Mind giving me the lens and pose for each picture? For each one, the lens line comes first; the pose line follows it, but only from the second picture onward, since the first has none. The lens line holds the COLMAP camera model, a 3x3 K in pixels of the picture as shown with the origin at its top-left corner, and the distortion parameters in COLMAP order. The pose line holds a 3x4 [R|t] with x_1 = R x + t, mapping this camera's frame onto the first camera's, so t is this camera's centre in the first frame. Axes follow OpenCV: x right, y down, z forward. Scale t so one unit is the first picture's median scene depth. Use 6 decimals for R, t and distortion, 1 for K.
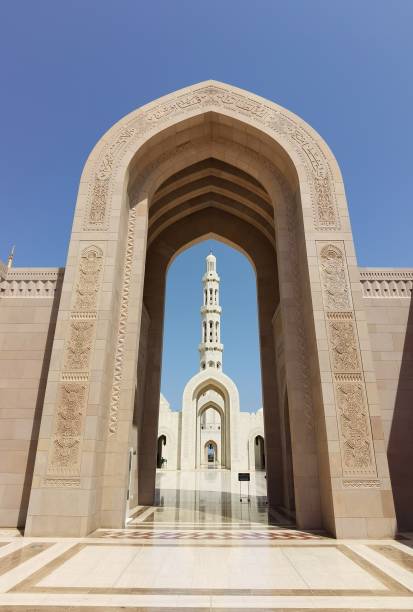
lens RADIAL K [[515.5, 0, 204.6], [0, 515.5, 287.8], [0, 0, 1]] dist [-0.017463, 0.029933]
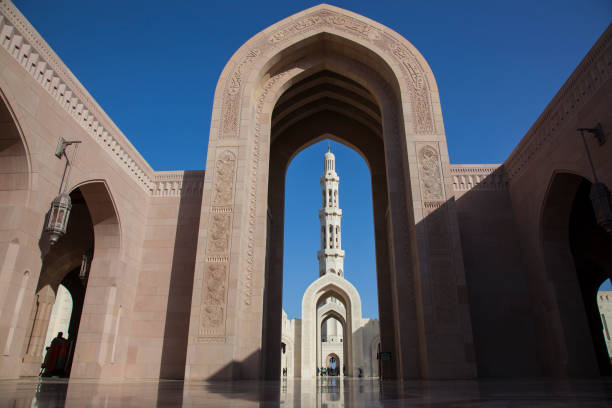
lens RADIAL K [[608.7, 0, 294.2], [0, 608.7, 160.8], [0, 0, 1]] dist [-0.101620, 0.000000]
pose [[0.998655, -0.021718, -0.047087, 0.003355], [0.019169, 0.998361, -0.053923, 0.017582], [0.048181, 0.052948, 0.997434, -0.346929]]
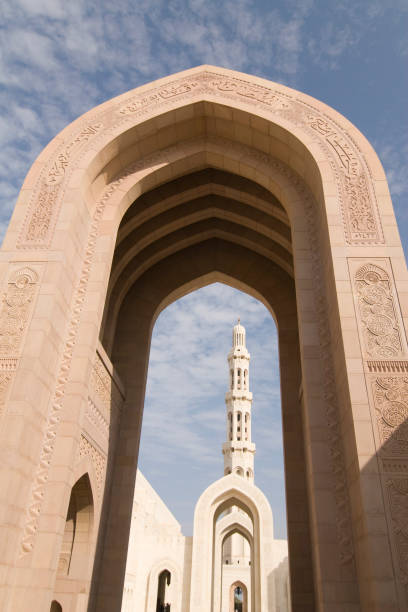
lens RADIAL K [[608.1, 0, 189.1], [0, 608.1, 257.3], [0, 0, 1]] dist [0.049831, 0.000000]
pose [[0.995887, -0.009131, -0.090142, 0.070952], [-0.008828, 0.980395, -0.196842, 0.057970], [0.090172, 0.196829, 0.976282, 0.174161]]
